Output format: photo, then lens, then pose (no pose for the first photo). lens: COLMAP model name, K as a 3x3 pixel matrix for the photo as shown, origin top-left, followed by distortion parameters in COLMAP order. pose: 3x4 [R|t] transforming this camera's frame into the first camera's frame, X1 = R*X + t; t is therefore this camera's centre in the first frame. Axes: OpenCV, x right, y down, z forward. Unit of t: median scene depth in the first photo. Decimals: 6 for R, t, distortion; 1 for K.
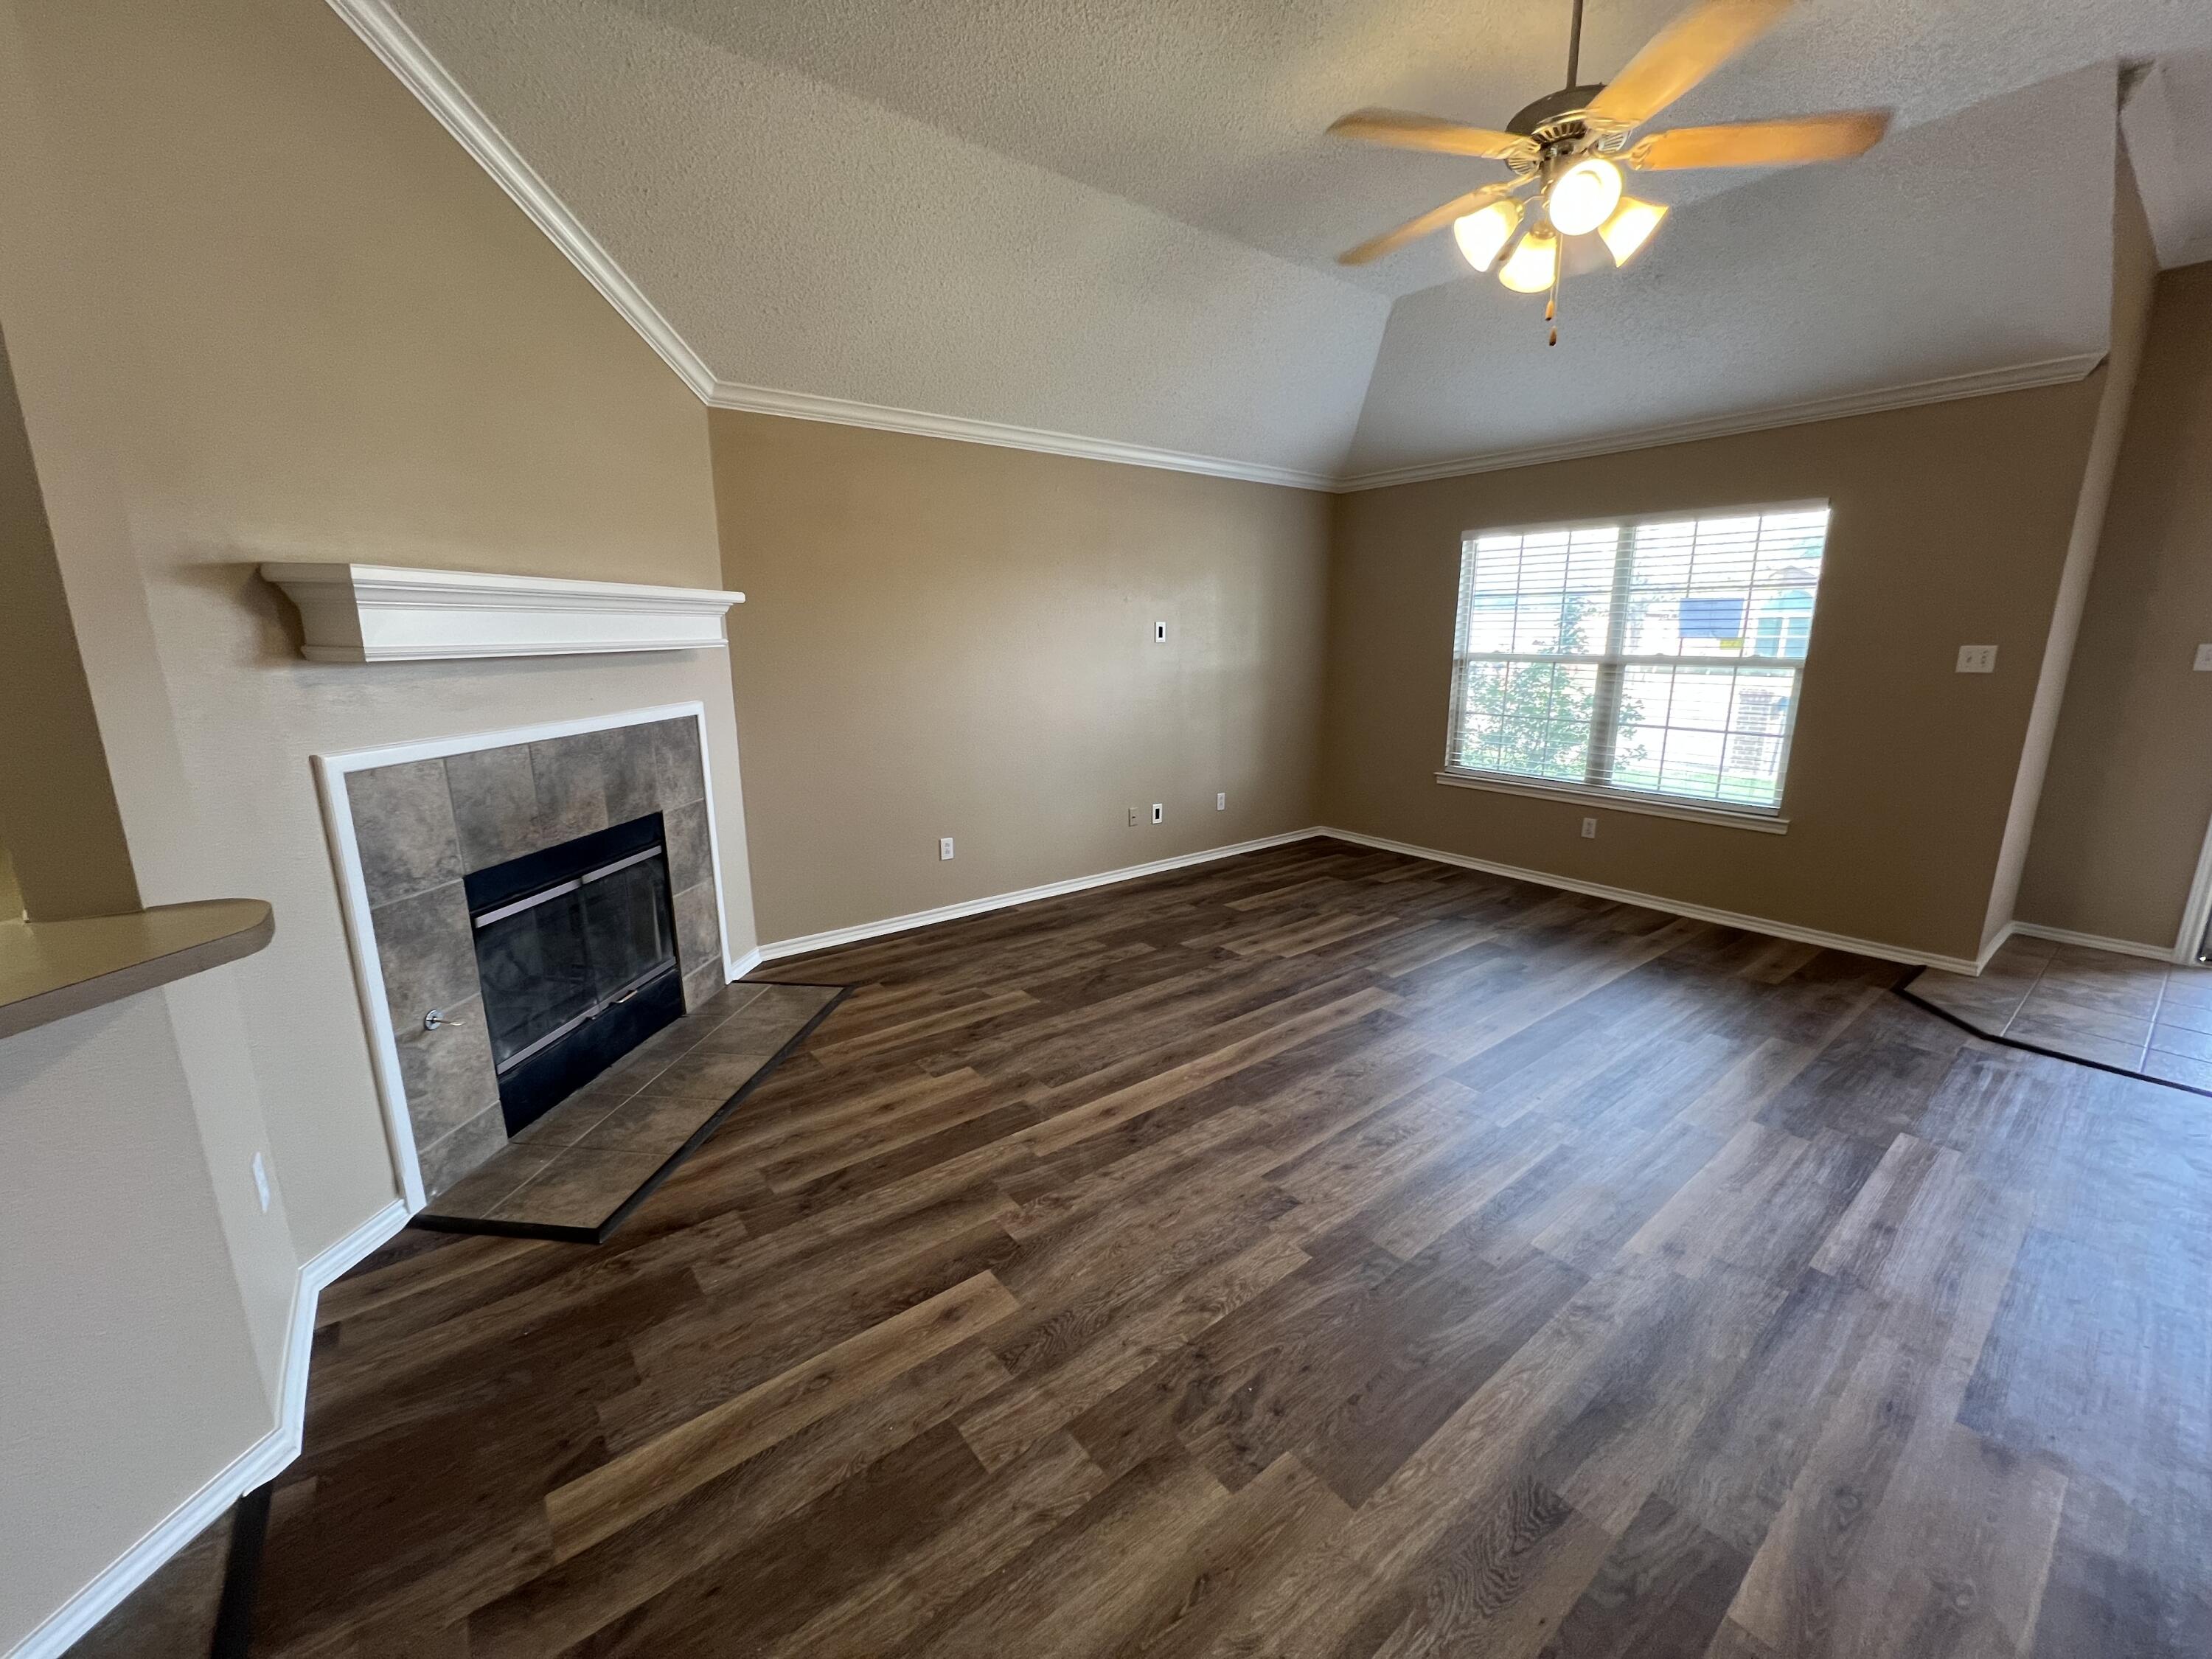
lens RADIAL K [[883.0, 0, 1102.6], [0, 883.0, 827.3], [0, 0, 1]] dist [-0.001254, 0.000228]
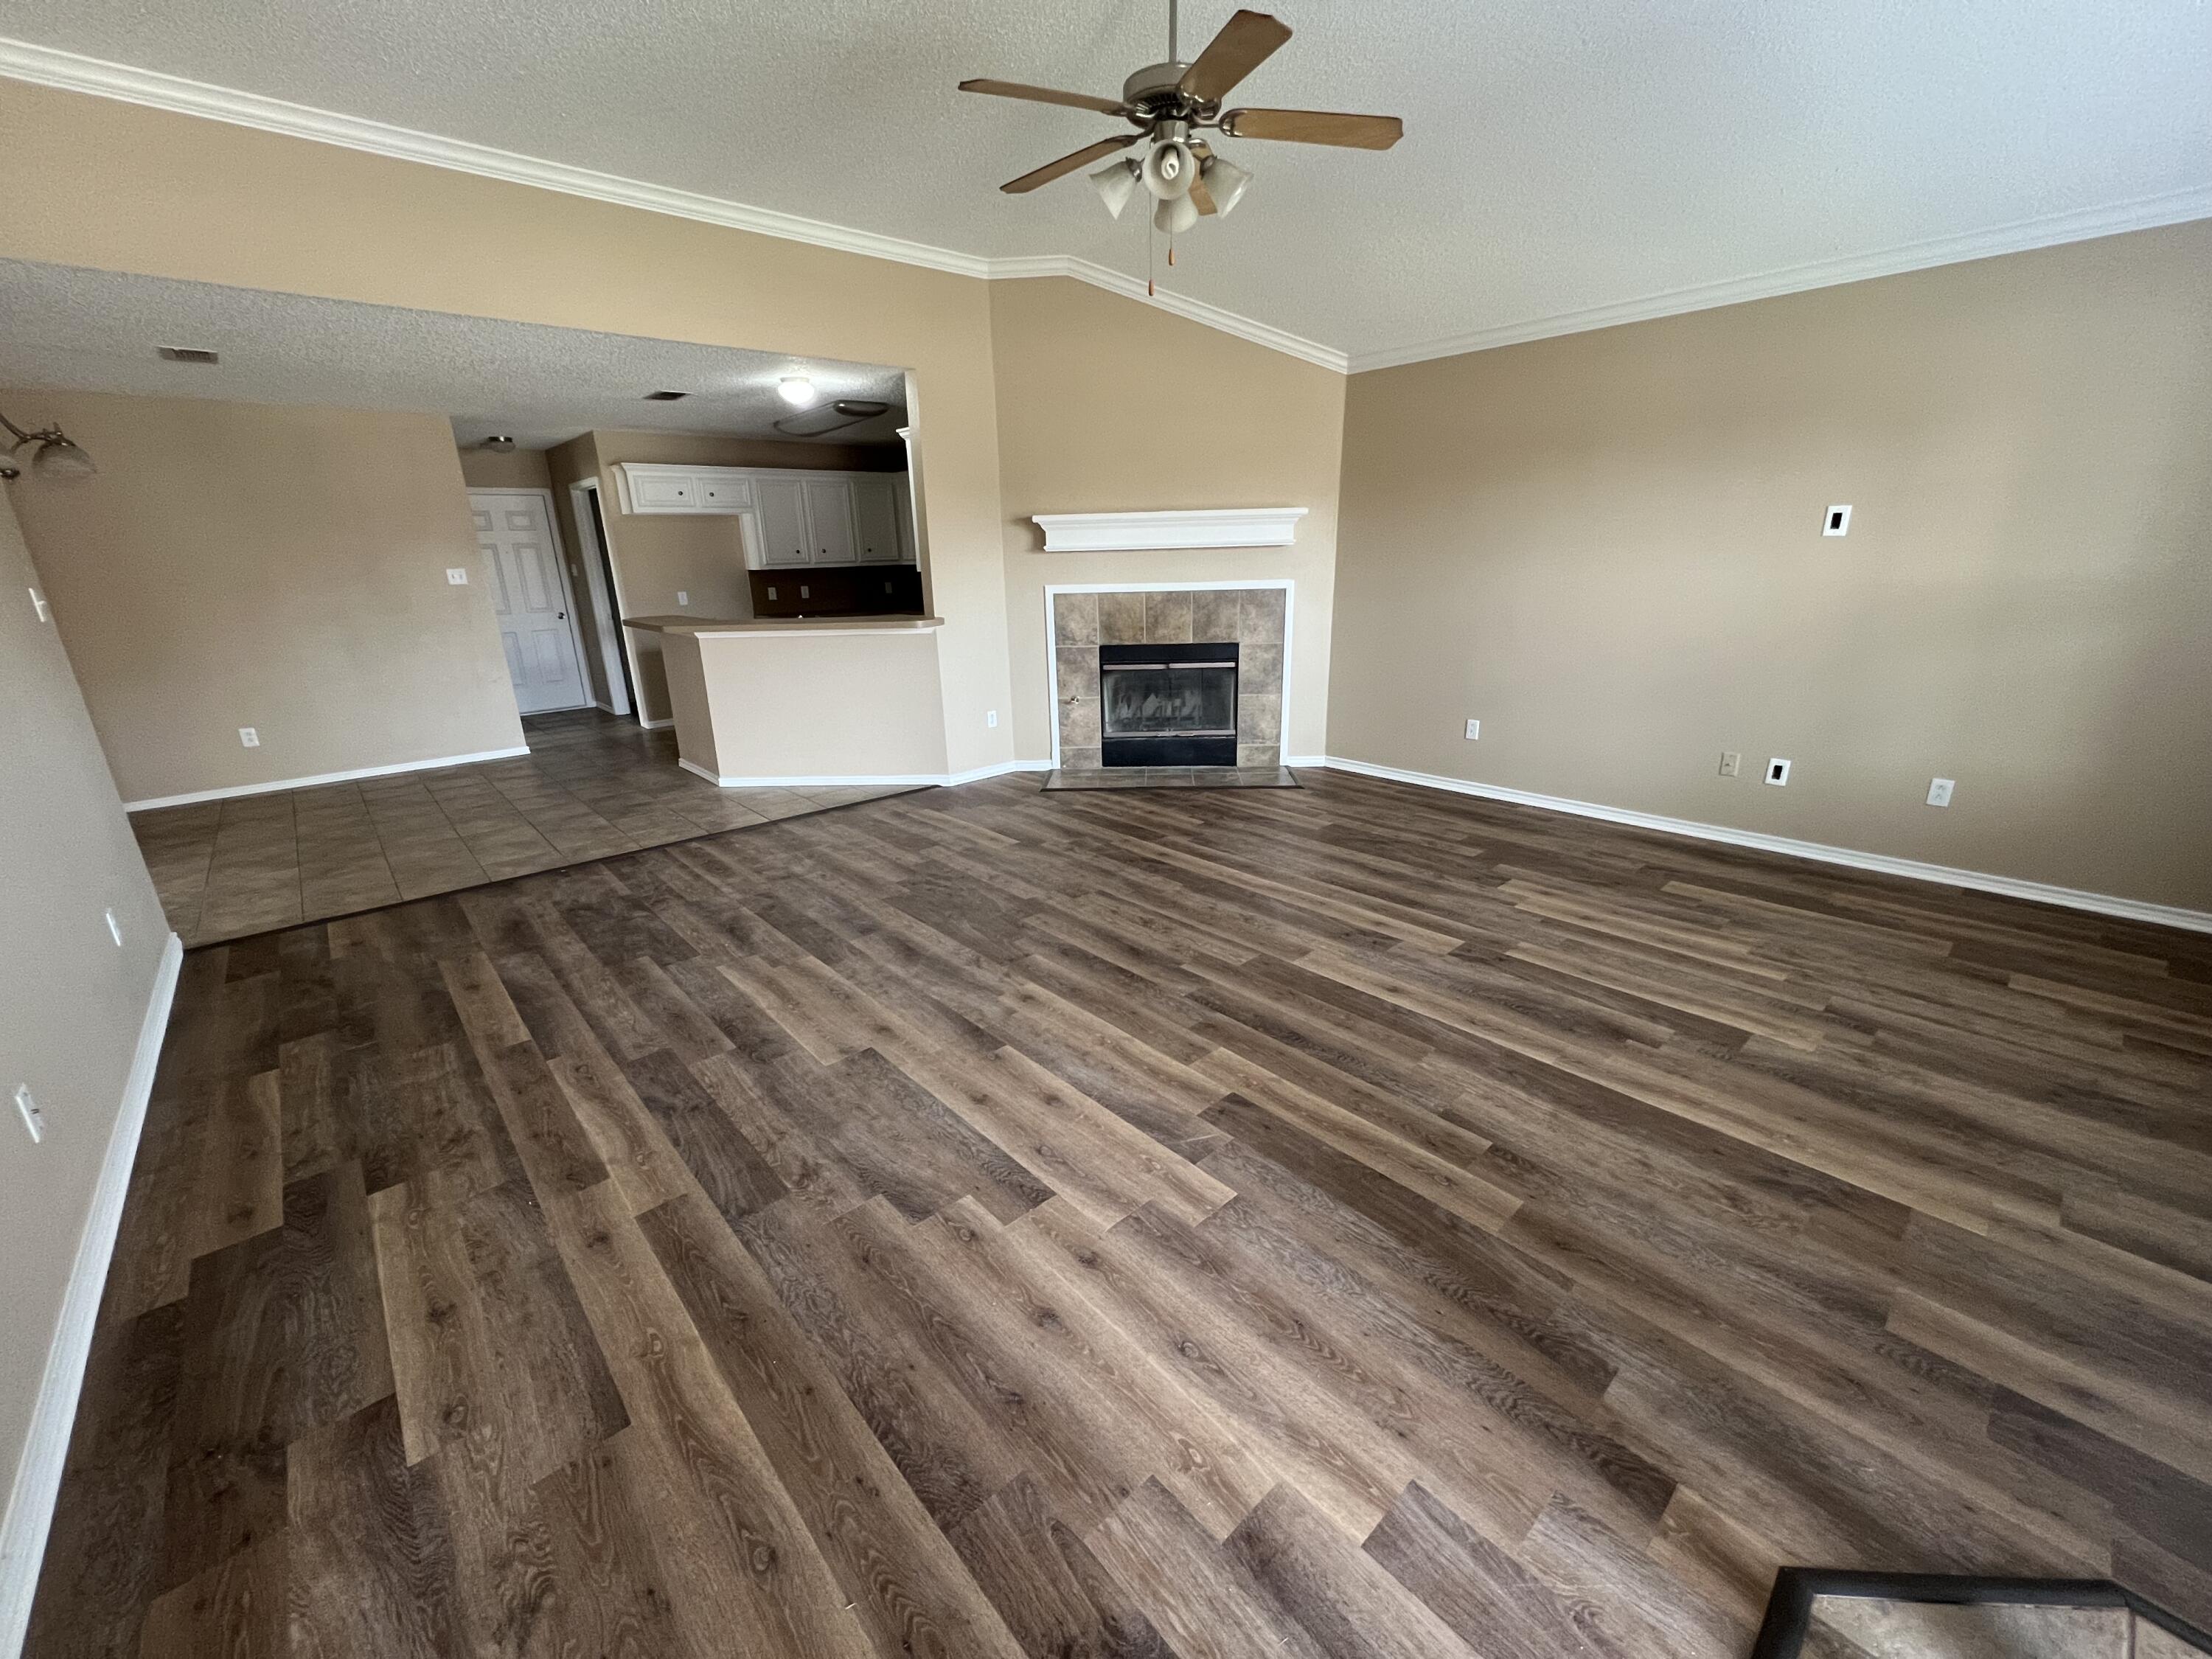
lens RADIAL K [[883.0, 0, 1102.6], [0, 883.0, 827.3], [0, 0, 1]] dist [-0.001254, 0.000228]
pose [[0.070017, 0.306781, -0.949201, 1.252675], [-0.193204, 0.937689, 0.288809, -0.129293], [0.978657, 0.163168, 0.124926, 0.595841]]
